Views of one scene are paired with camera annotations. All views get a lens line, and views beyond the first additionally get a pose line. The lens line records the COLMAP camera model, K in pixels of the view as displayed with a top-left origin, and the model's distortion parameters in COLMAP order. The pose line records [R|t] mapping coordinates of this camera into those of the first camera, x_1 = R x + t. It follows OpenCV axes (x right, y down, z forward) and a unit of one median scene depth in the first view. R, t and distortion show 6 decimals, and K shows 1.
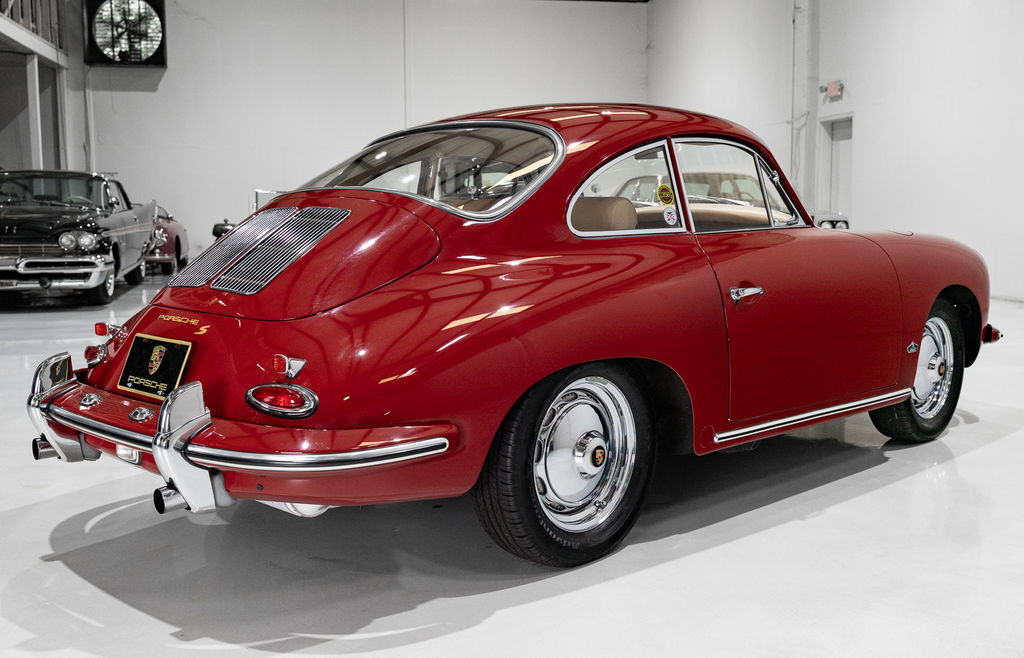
lens RADIAL K [[1062.4, 0, 502.1], [0, 1062.4, 308.9], [0, 0, 1]] dist [0.026565, 0.000000]
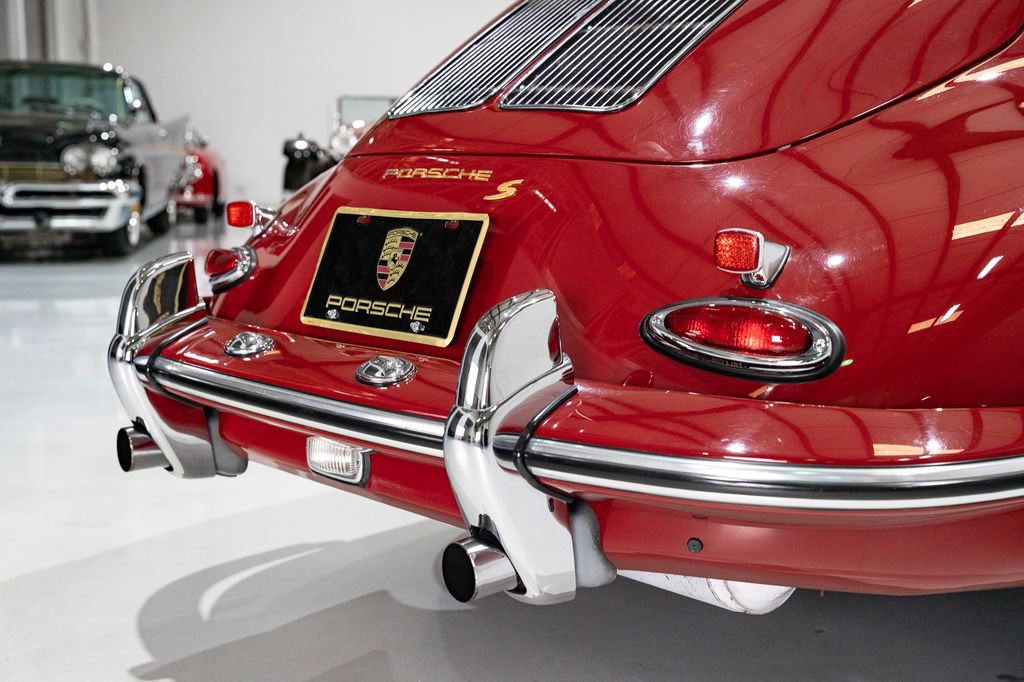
lens RADIAL K [[1432.1, 0, 516.1], [0, 1432.1, 342.1], [0, 0, 1]] dist [0.055631, 0.000000]
pose [[0.997487, 0.013964, -0.069455, -0.212306], [-0.011596, 0.999342, 0.034372, 0.057296], [0.069889, -0.033480, 0.996993, 0.359643]]
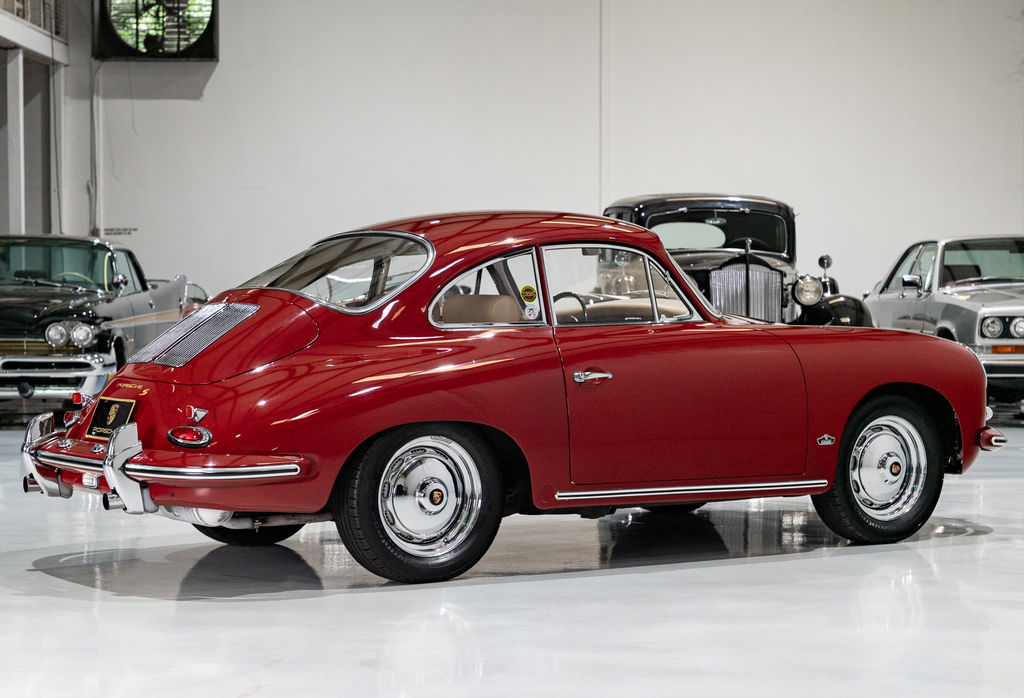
lens RADIAL K [[2260.7, 0, 510.1], [0, 2260.7, 351.4], [0, 0, 1]] dist [0.158817, 0.000000]
pose [[0.981901, 0.011420, -0.189048, 0.672558], [-0.023248, 0.997899, -0.060471, 0.121710], [0.187960, 0.063772, 0.980104, -1.635204]]
